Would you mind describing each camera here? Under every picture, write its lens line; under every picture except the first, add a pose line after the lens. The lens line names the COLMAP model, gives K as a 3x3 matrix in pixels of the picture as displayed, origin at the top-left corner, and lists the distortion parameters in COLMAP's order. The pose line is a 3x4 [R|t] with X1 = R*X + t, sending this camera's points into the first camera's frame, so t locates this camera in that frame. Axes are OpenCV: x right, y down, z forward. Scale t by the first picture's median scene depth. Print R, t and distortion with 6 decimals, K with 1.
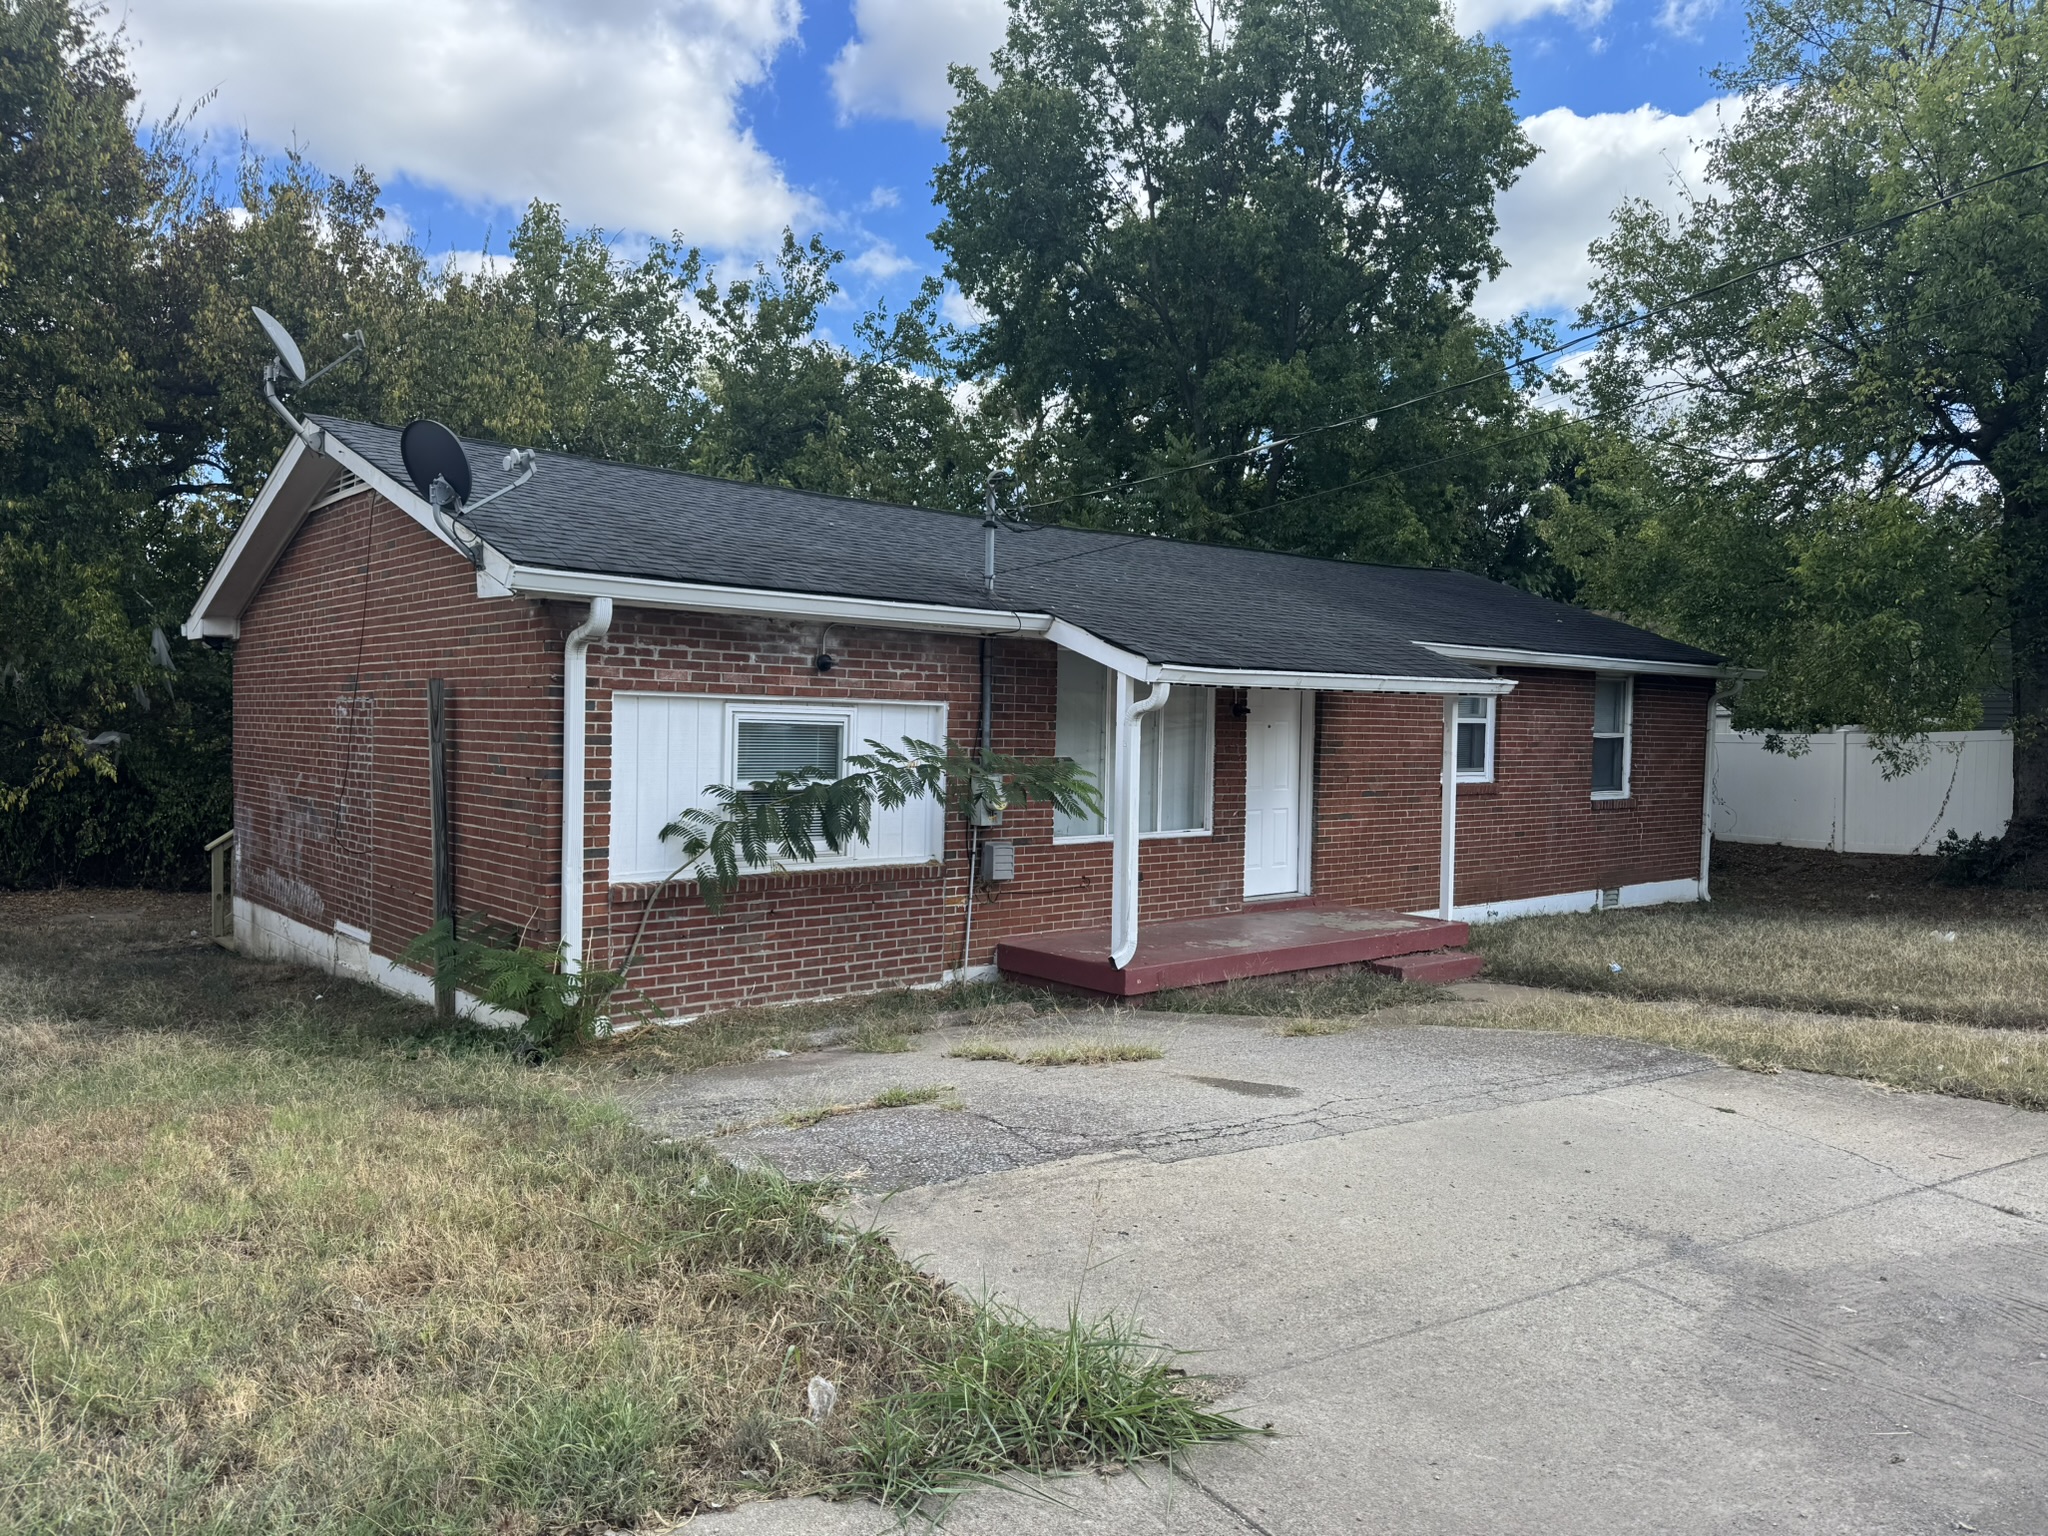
lens RADIAL K [[1431.3, 0, 1024.0], [0, 1431.3, 768.0], [0, 0, 1]] dist [0.119149, -0.144181]
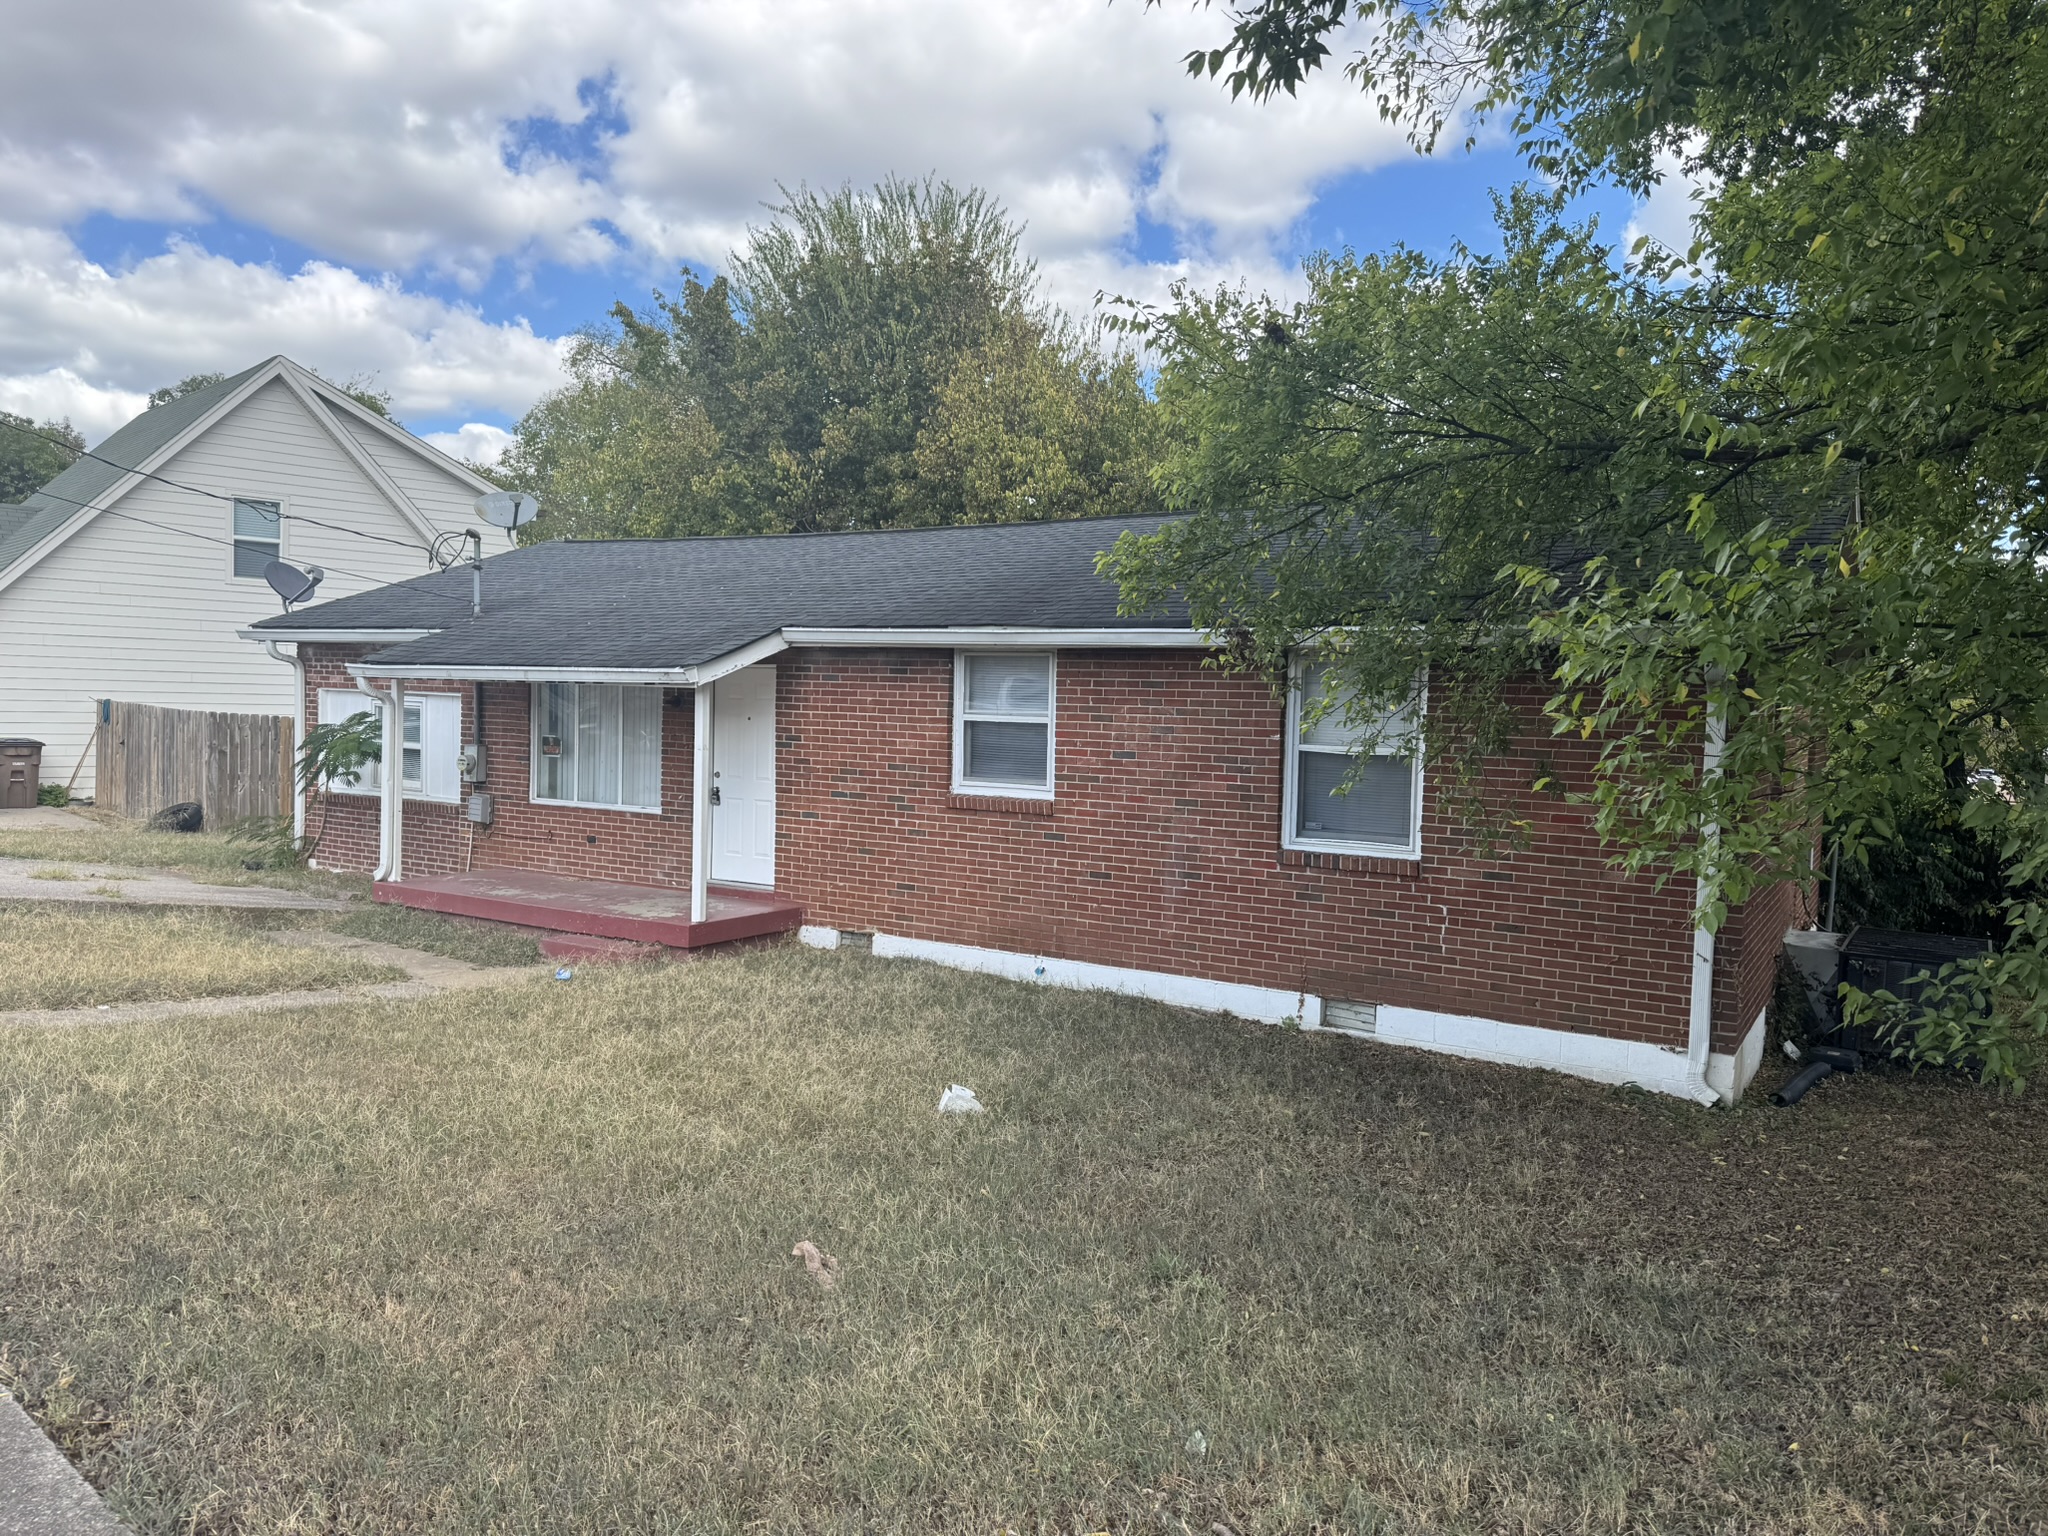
lens RADIAL K [[1431.3, 0, 1024.0], [0, 1431.3, 768.0], [0, 0, 1]] dist [0.119149, -0.144181]
pose [[0.307712, 0.044495, -0.950439, 1.150103], [-0.048030, 0.998359, 0.031188, -0.033509], [0.950267, 0.036053, 0.309344, 0.828212]]
